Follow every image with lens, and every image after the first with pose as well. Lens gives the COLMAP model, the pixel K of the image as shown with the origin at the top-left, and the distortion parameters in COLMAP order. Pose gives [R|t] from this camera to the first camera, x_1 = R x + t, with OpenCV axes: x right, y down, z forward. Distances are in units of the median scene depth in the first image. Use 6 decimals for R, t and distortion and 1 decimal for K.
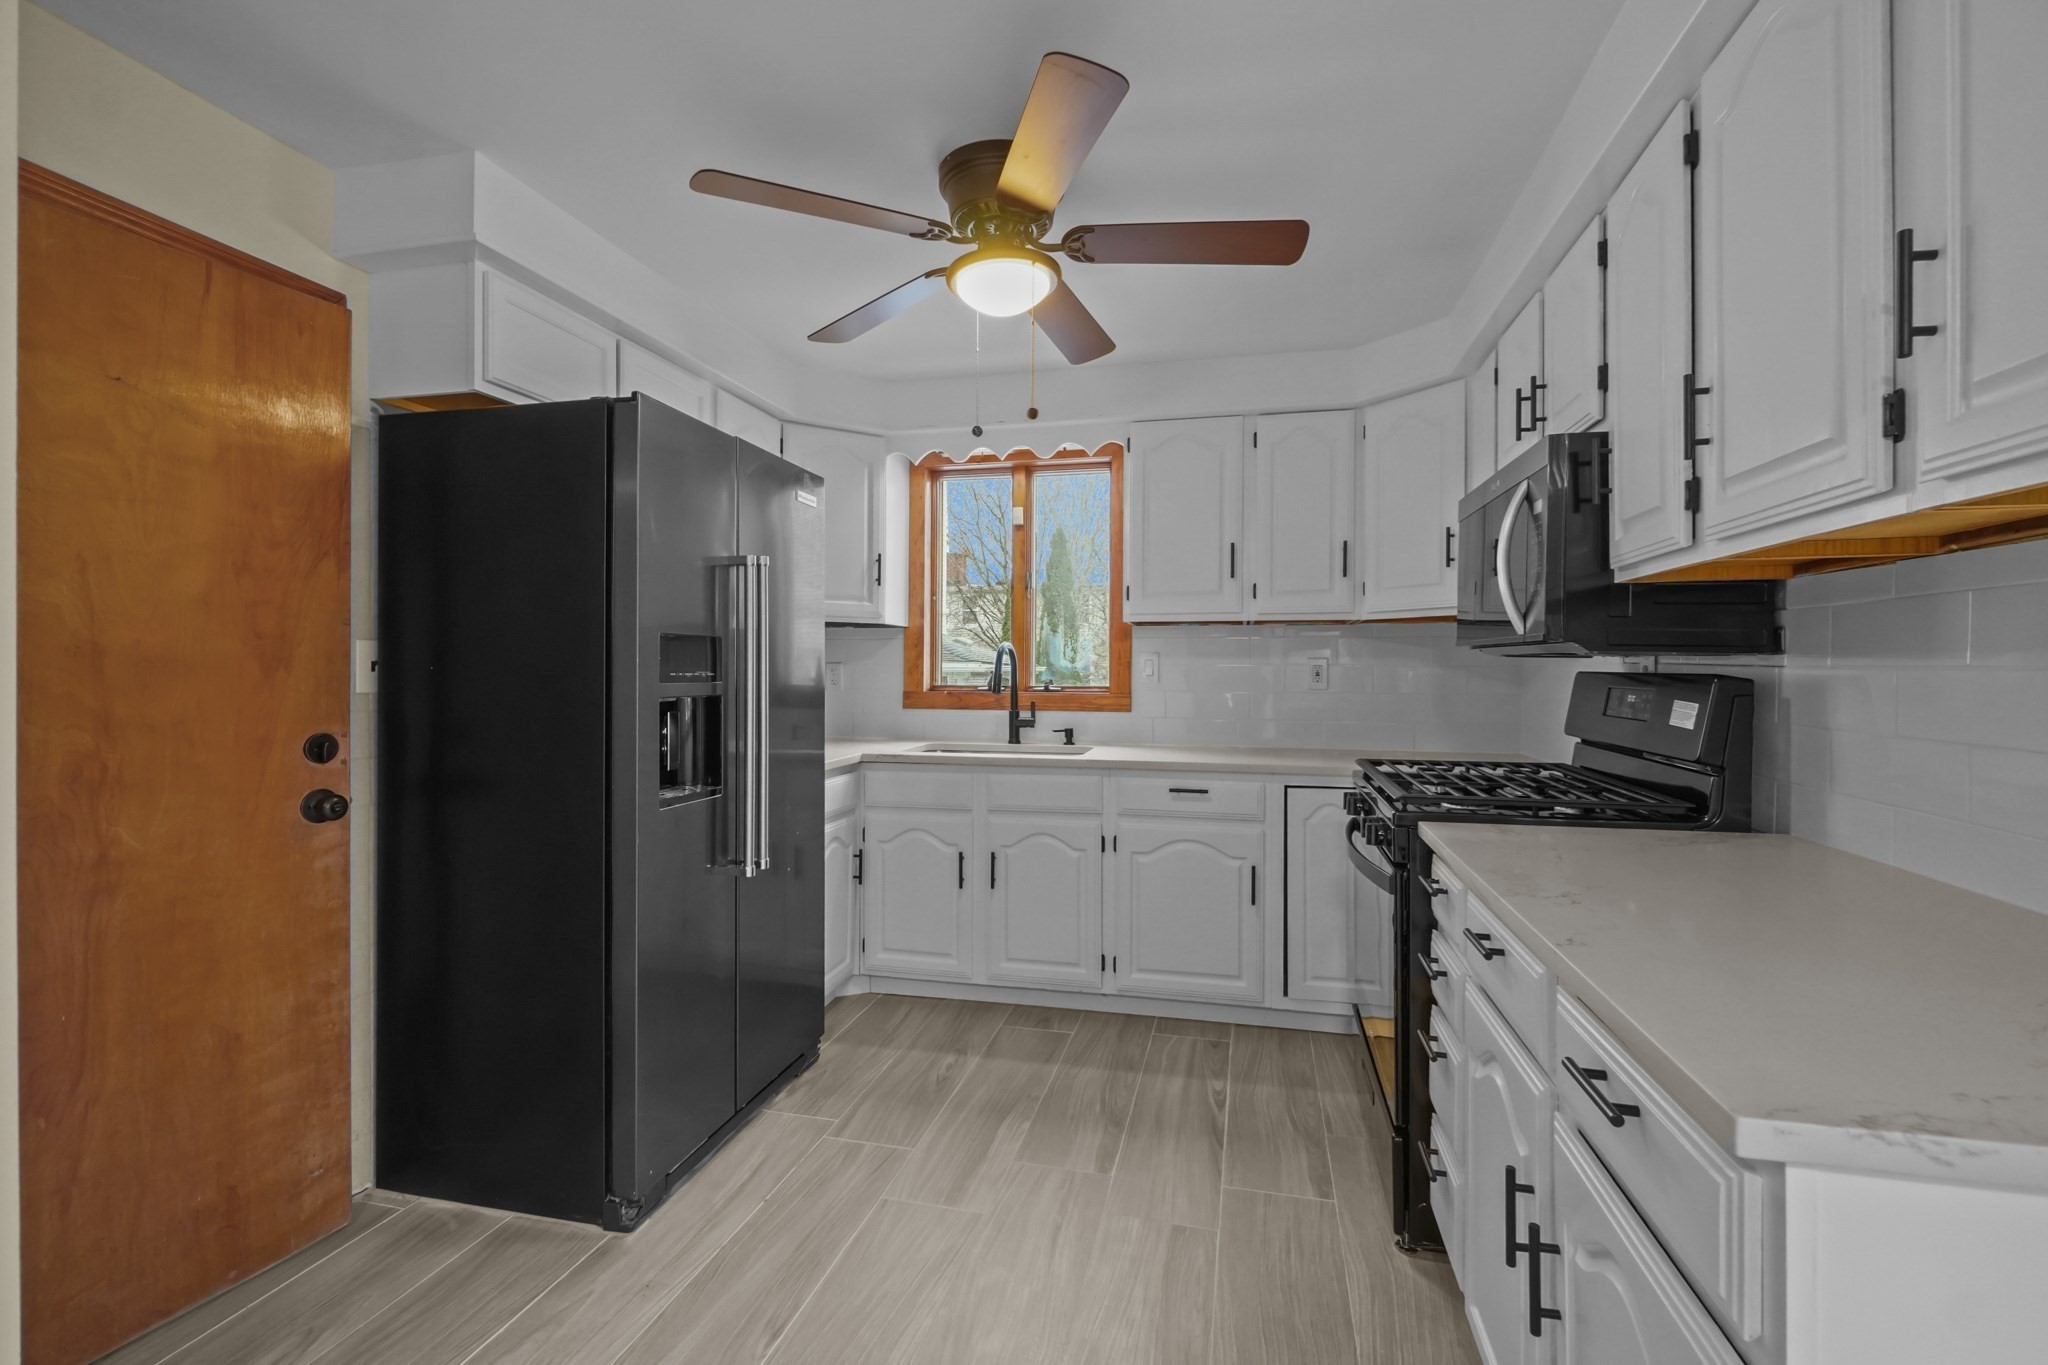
lens RADIAL K [[895.6, 0, 1023.8], [0, 895.6, 669.7], [0, 0, 1]] dist [-0.000115, 0.000089]
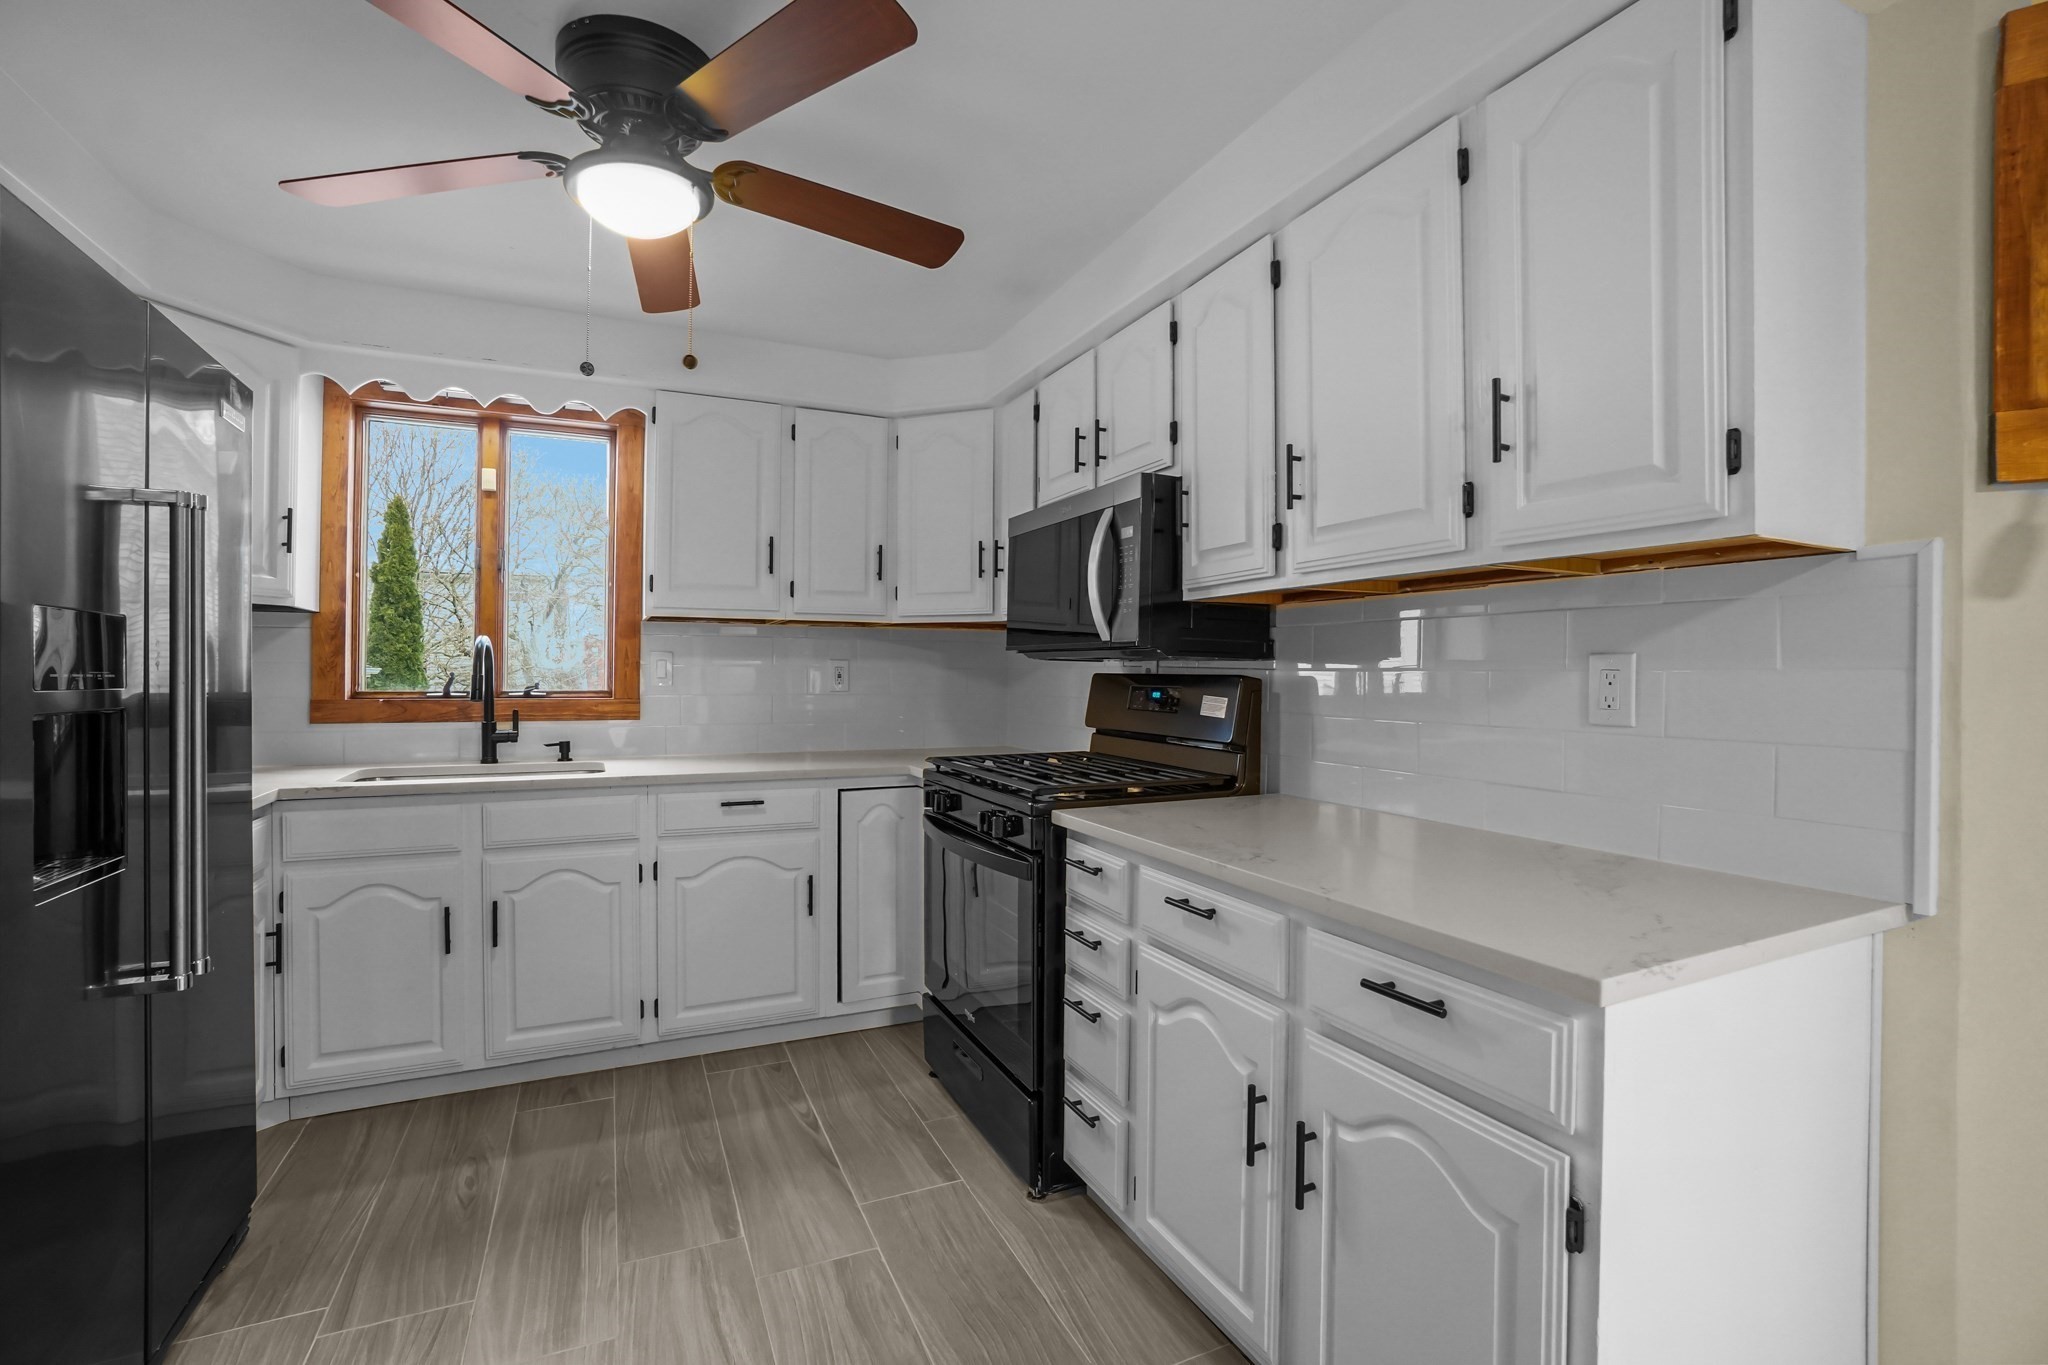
lens RADIAL K [[909.1, 0, 1020.1], [0, 909.1, 677.7], [0, 0, 1]] dist [-0.042035, 0.001007]
pose [[0.780556, -0.002564, 0.625081, -0.182693], [-0.001398, 0.999982, 0.005846, 0.000996], [-0.625084, -0.005437, 0.780538, 0.104067]]
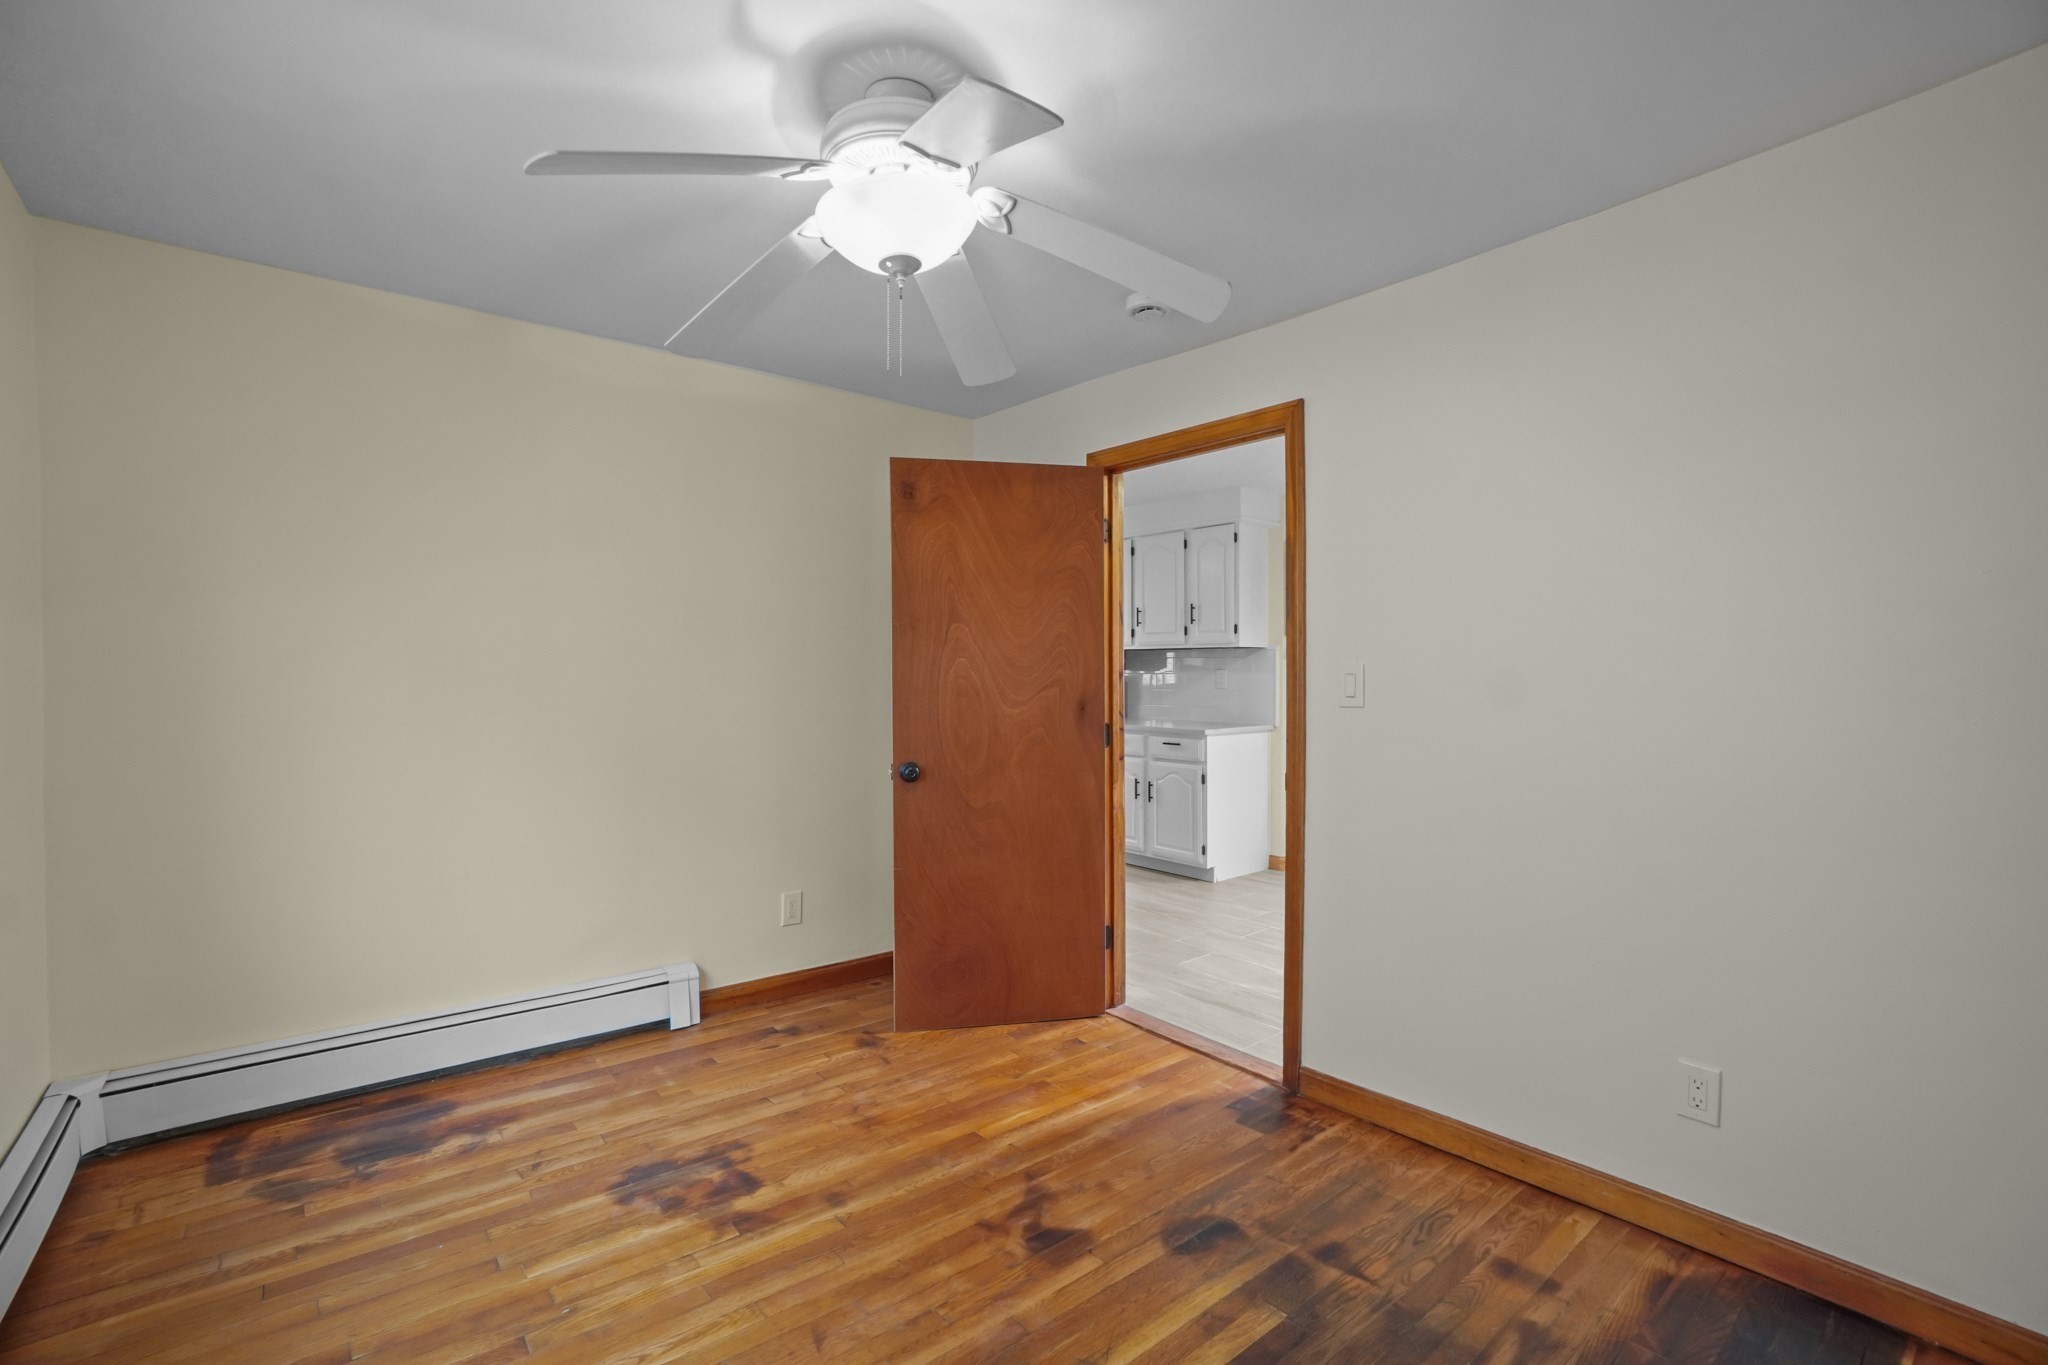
lens RADIAL K [[893.8, 0, 1024.0], [0, 893.8, 682.5], [0, 0, 1]] dist [-0.020275, 0.000001]
pose [[0.600190, -0.009351, 0.799803, -1.475761], [0.001417, 0.999943, 0.010628, -0.003711], [-0.799856, -0.005245, 0.600169, -0.564609]]
